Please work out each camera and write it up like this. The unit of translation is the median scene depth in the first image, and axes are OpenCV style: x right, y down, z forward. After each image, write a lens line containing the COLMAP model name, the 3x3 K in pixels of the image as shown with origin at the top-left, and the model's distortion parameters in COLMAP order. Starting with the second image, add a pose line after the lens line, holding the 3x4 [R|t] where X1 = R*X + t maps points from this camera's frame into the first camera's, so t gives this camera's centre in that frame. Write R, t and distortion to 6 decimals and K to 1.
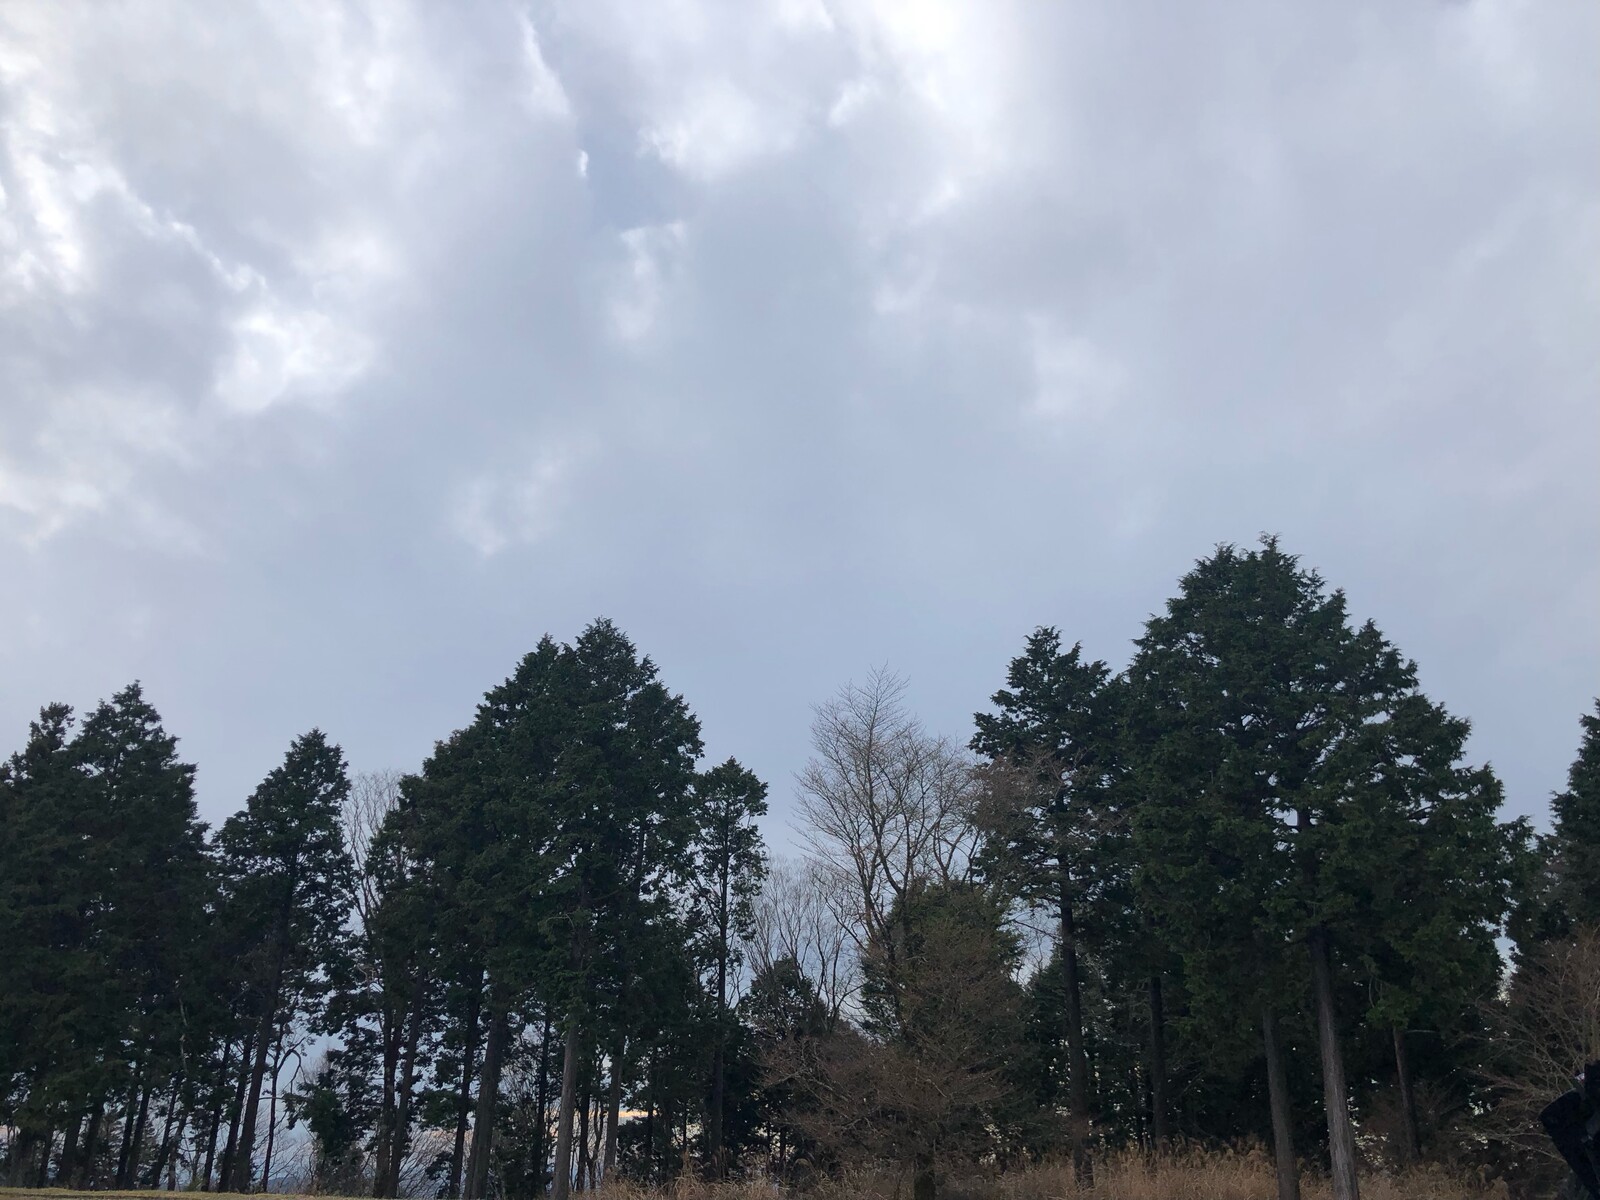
lens RADIAL K [[1307.7, 0, 772.1], [0, 1307.7, 599.9], [0, 0, 1]] dist [0.024150, 0.018064]
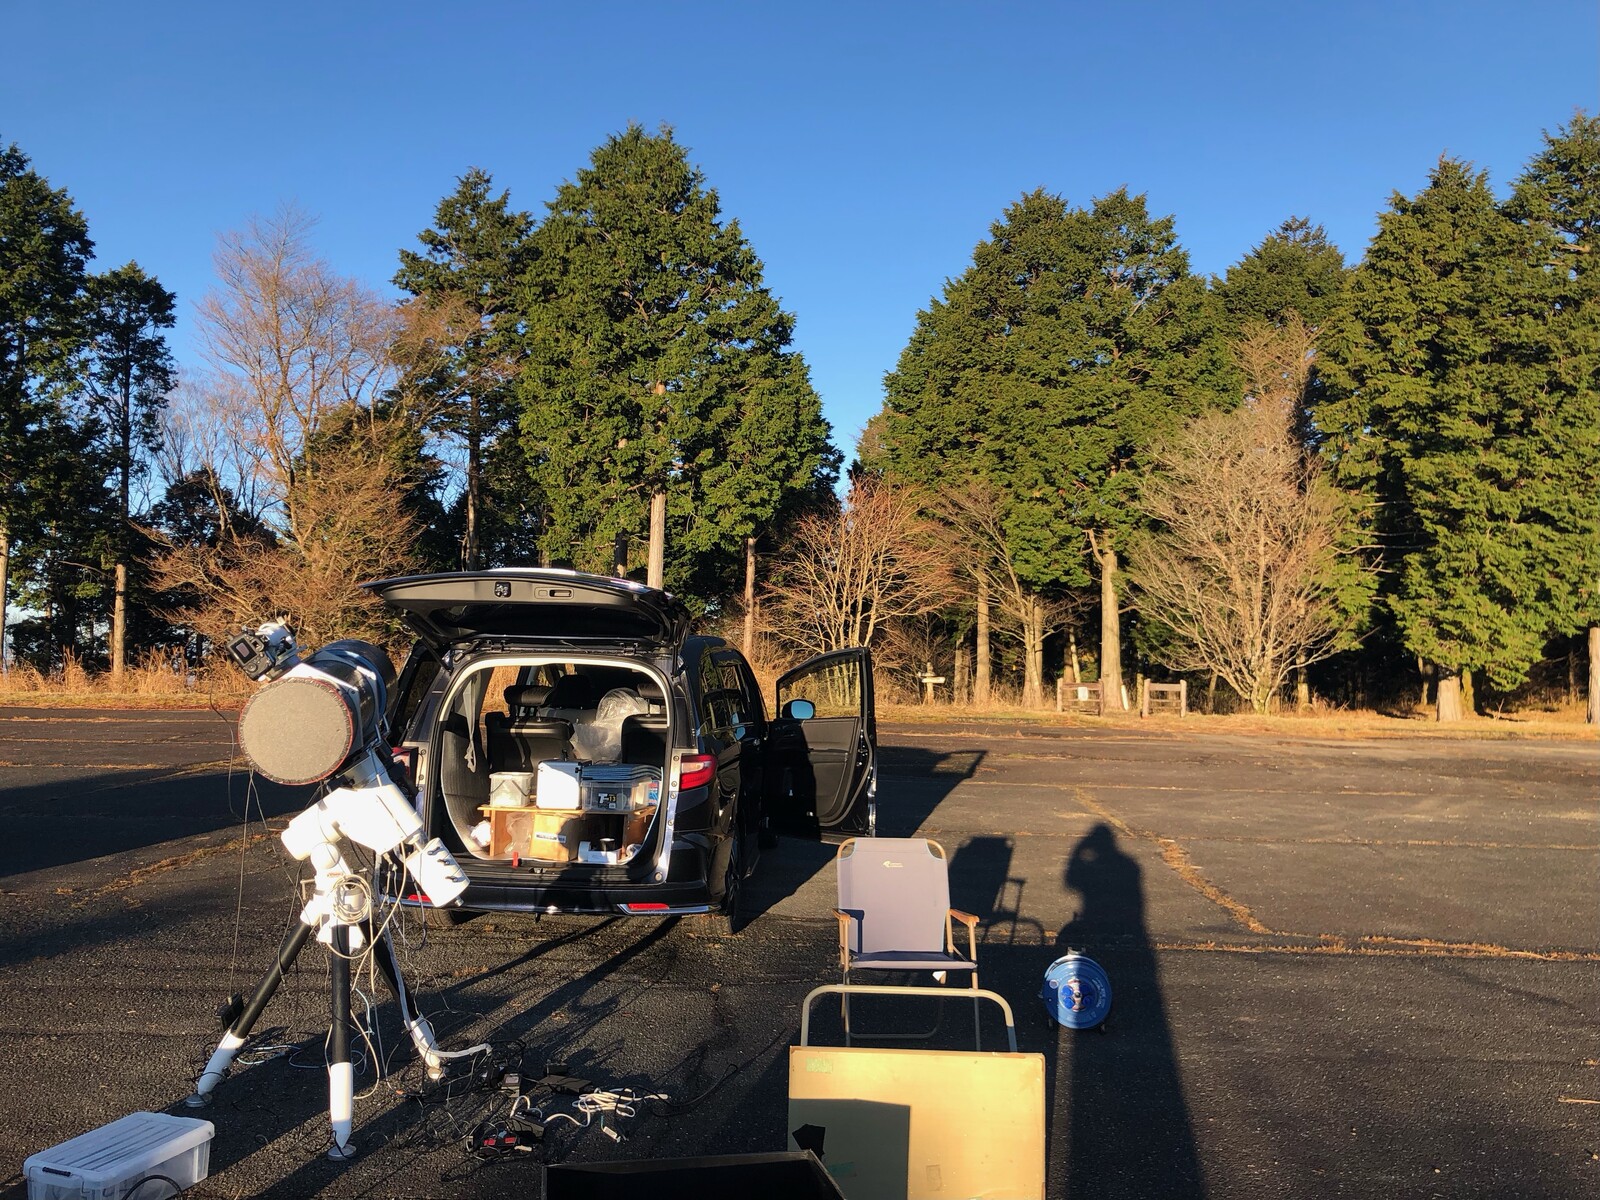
lens RADIAL K [[1307.7, 0, 809.9], [0, 1307.7, 594.4], [0, 0, 1]] dist [0.024150, 0.018064]
pose [[0.909991, 0.006620, 0.414576, 0.020634], [-0.151626, 0.935931, 0.317872, -0.031526], [-0.385910, -0.352122, 0.852692, -0.080151]]
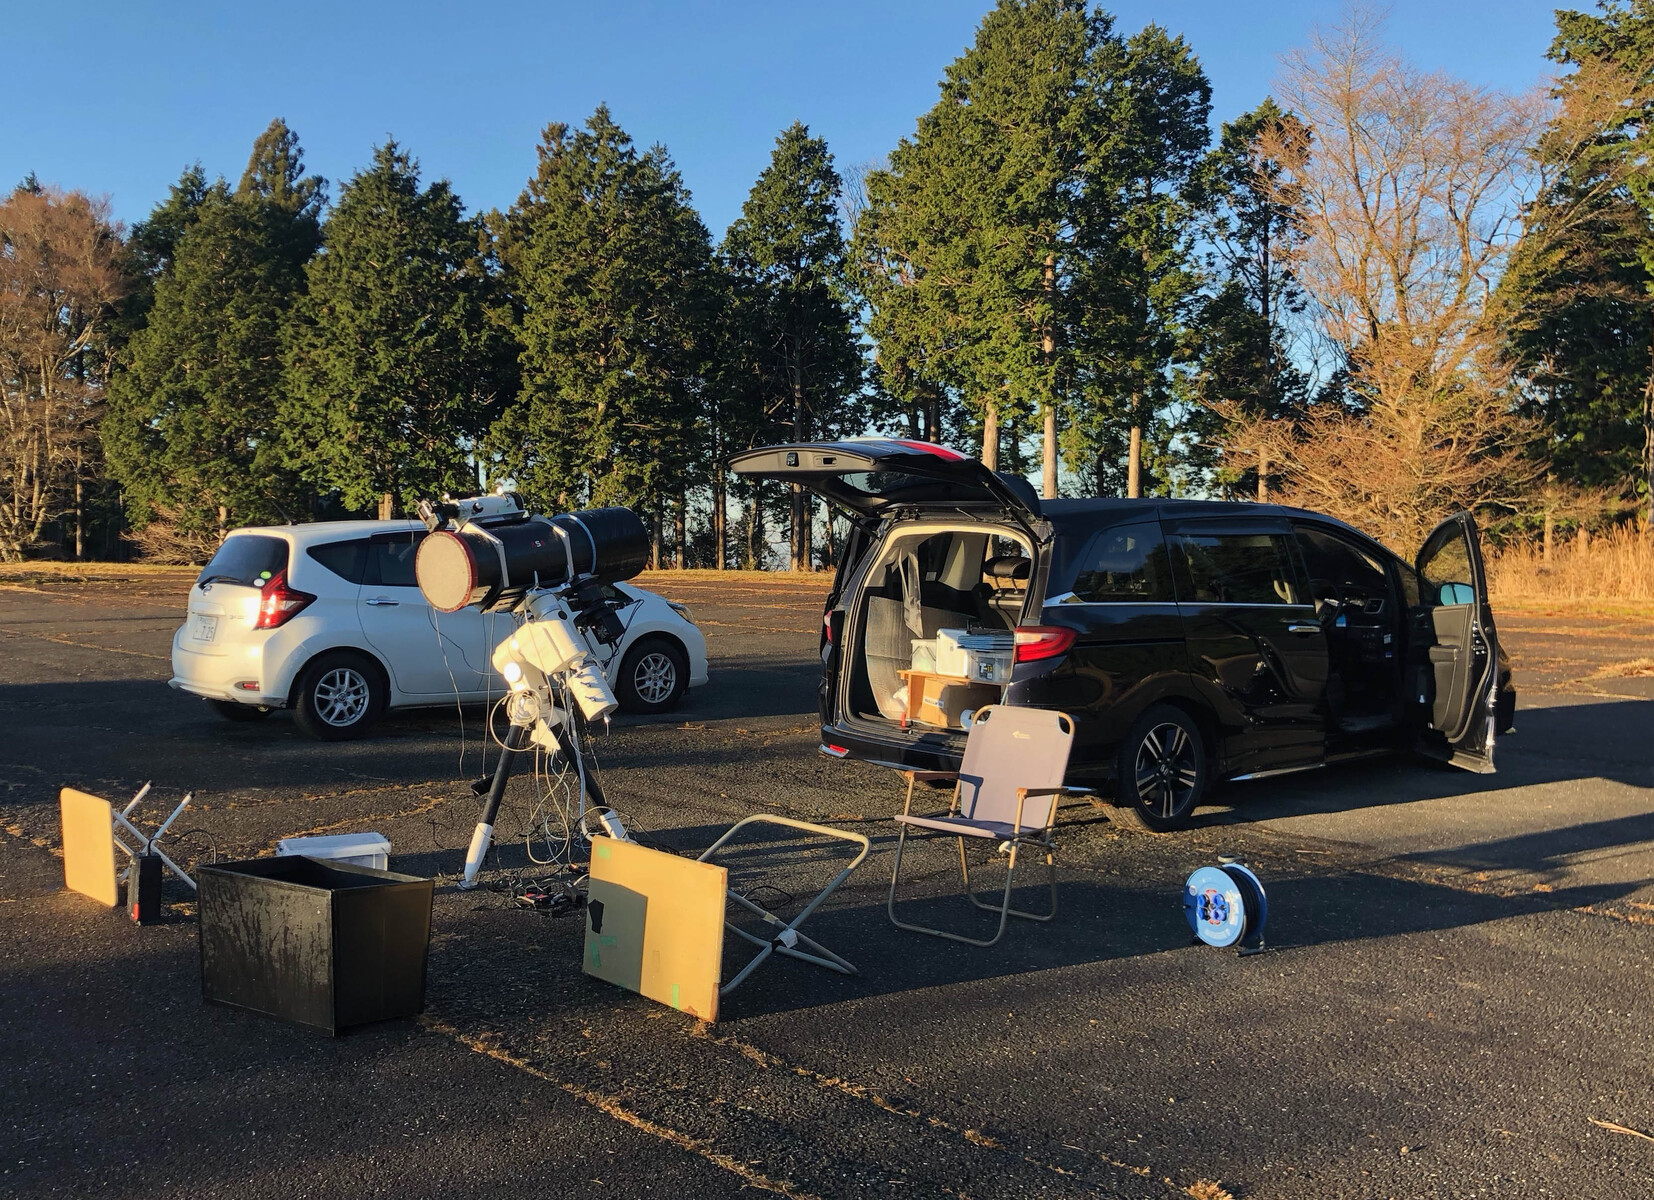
lens RADIAL K [[1664.3, 0, 829.0], [0, 1664.3, 601.7], [0, 0, 1]] dist [0.016019, 0.000000]
pose [[0.921192, -0.001630, -0.389104, 0.127859], [0.163499, 0.909050, 0.383271, -0.040173], [0.353091, -0.416685, 0.837676, -0.113415]]
